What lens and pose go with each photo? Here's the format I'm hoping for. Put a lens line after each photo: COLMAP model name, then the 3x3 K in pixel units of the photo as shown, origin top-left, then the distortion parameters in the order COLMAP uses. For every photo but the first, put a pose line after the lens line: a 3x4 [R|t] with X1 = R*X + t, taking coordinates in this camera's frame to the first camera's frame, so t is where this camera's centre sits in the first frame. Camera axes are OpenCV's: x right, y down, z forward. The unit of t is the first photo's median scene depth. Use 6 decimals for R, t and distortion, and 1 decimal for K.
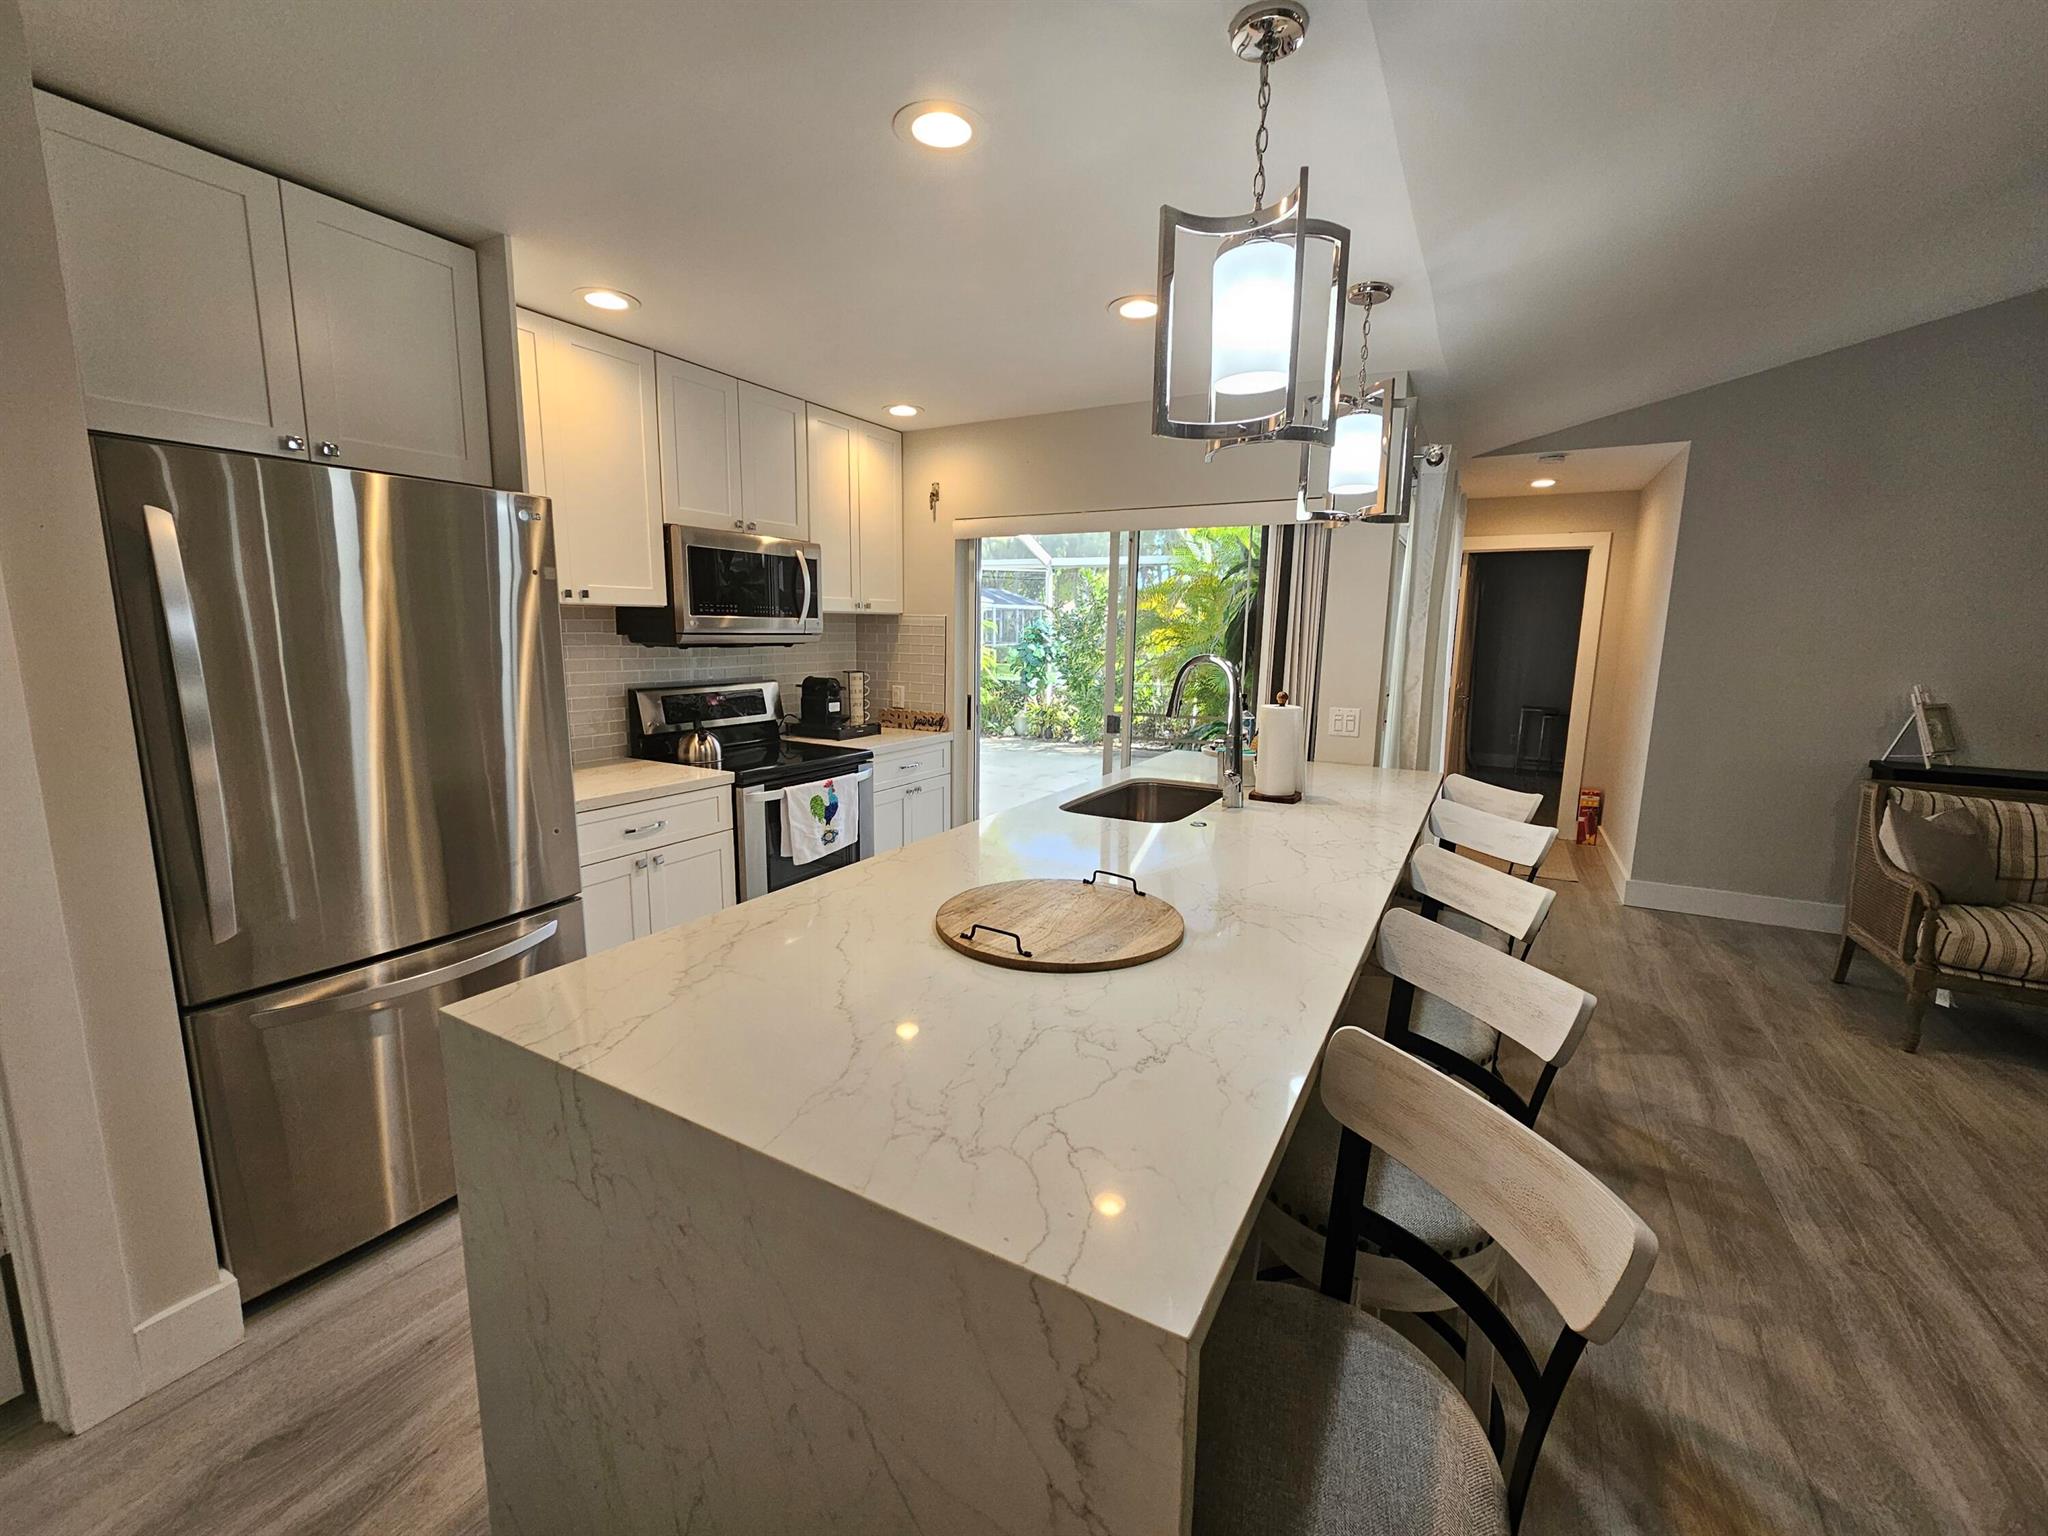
lens RADIAL K [[839.5, 0, 1022.5], [0, 839.5, 766.4], [0, 0, 1]] dist [-0.002349, 0.000126]
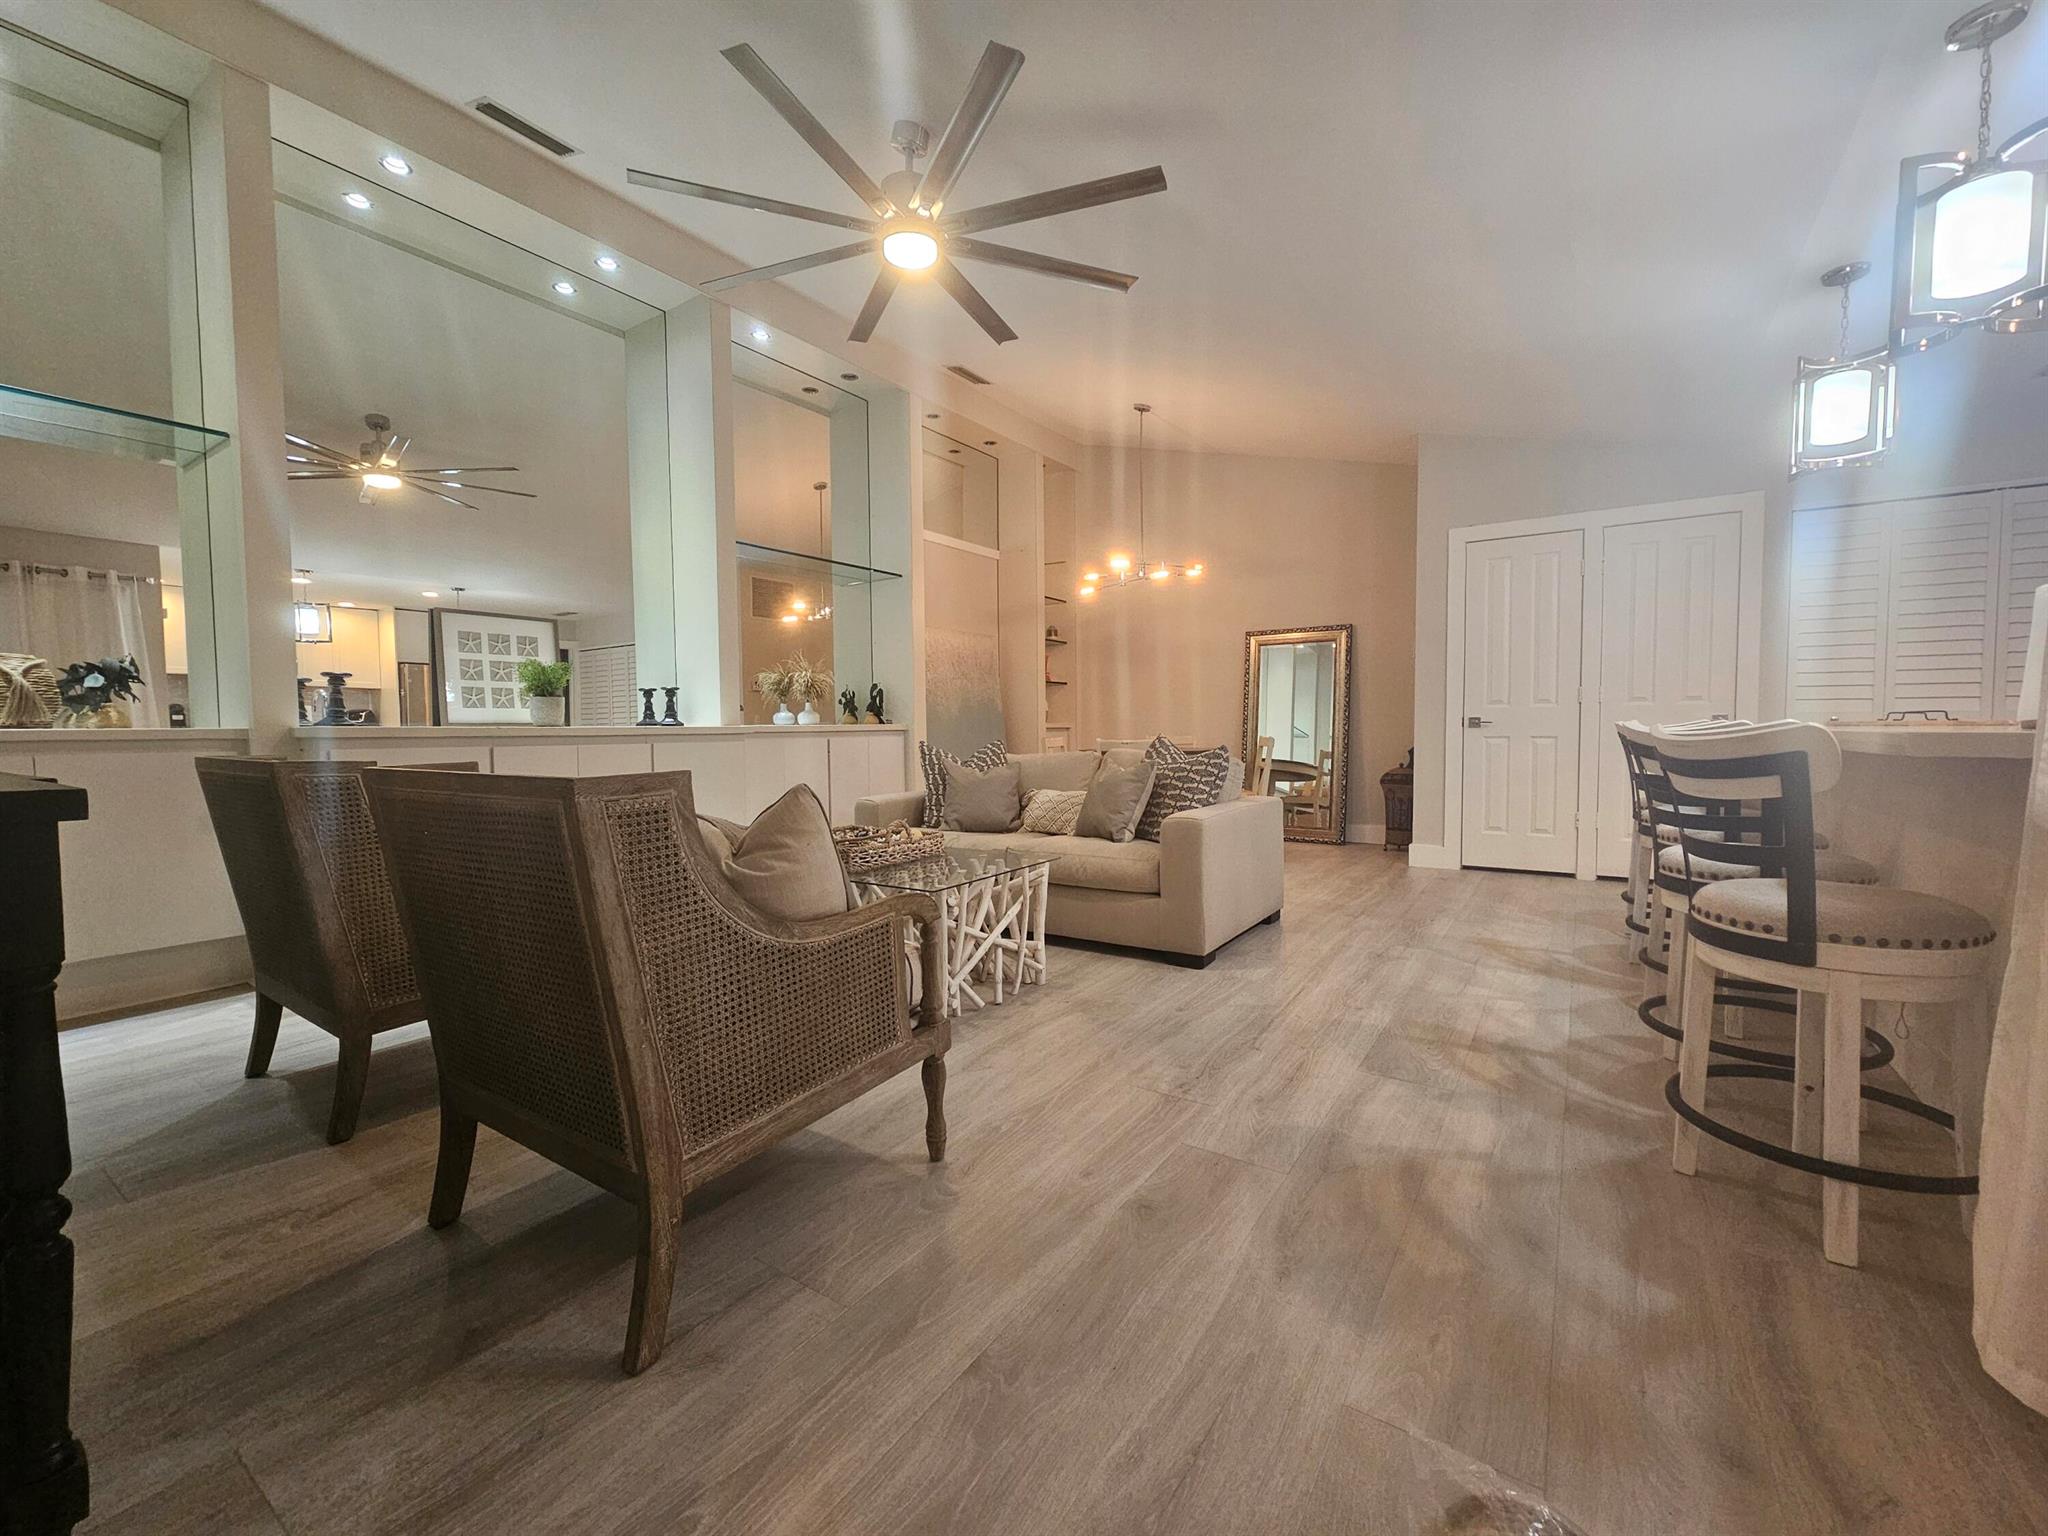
lens RADIAL K [[840.4, 0, 1034.9], [0, 840.4, 763.5], [0, 0, 1]] dist [0.000523, 0.000230]
pose [[-0.997342, -0.006979, 0.072534, 0.875447], [0.008316, 0.977999, 0.208446, -0.059729], [-0.072393, 0.208495, -0.975341, 1.413618]]
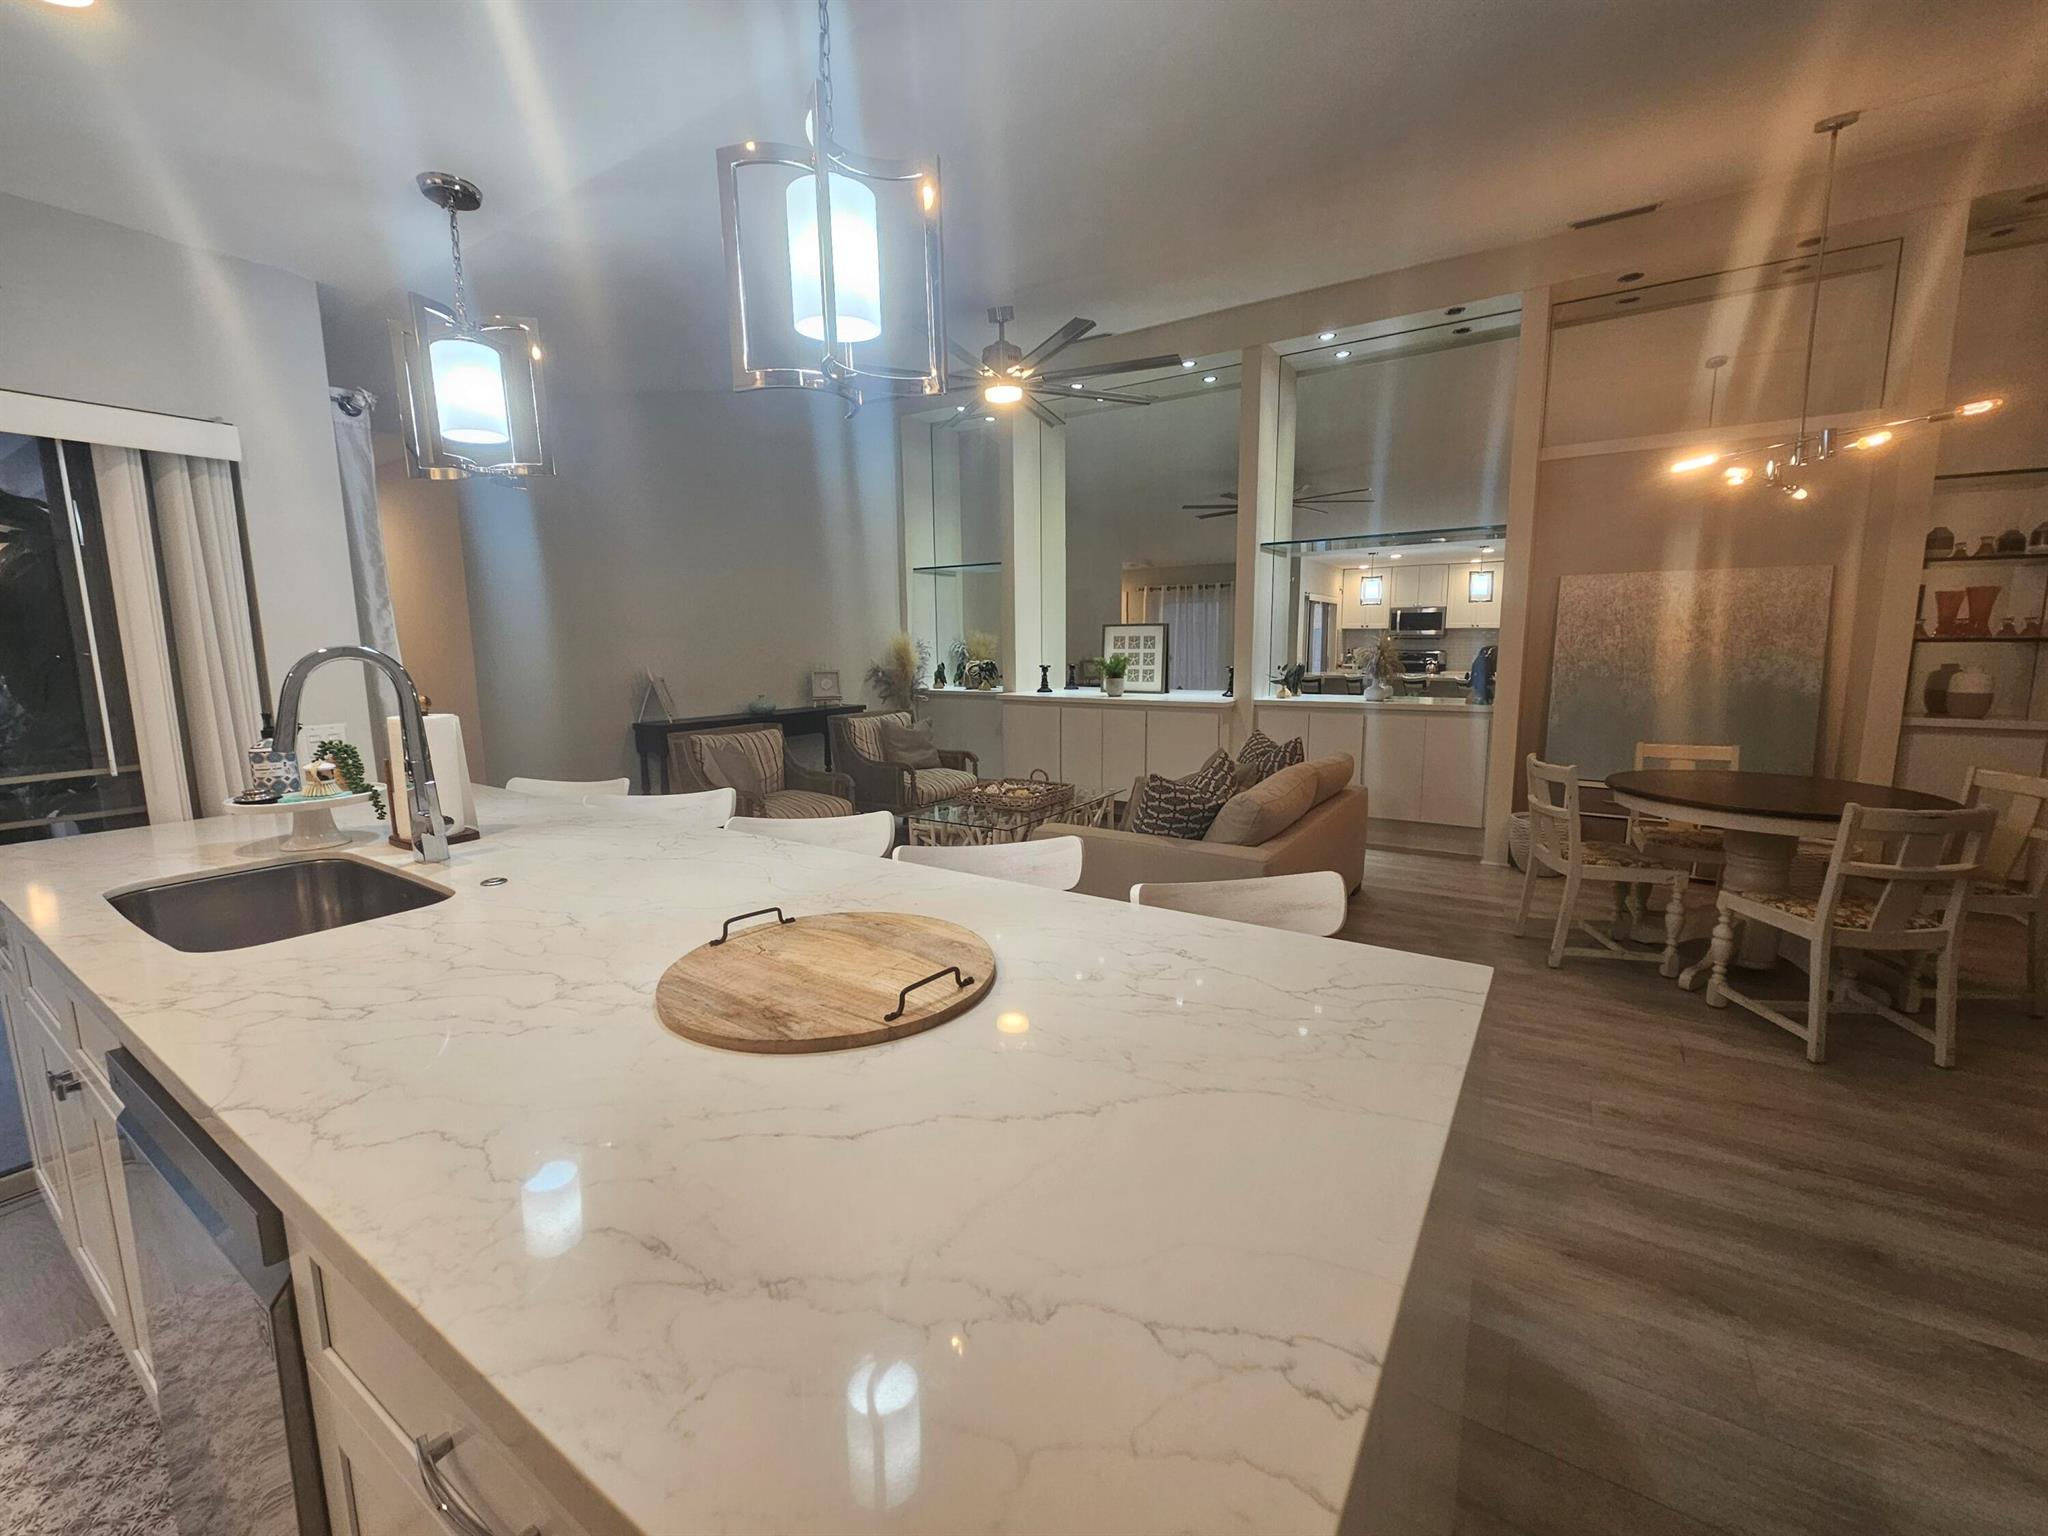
lens RADIAL K [[839.5, 0, 1022.5], [0, 839.5, 766.4], [0, 0, 1]] dist [-0.002349, 0.000126]
pose [[0.068309, -0.162887, 0.984277, -0.316621], [0.175398, 0.973176, 0.148877, -0.037797], [-0.982125, 0.162471, 0.095047, 0.351039]]
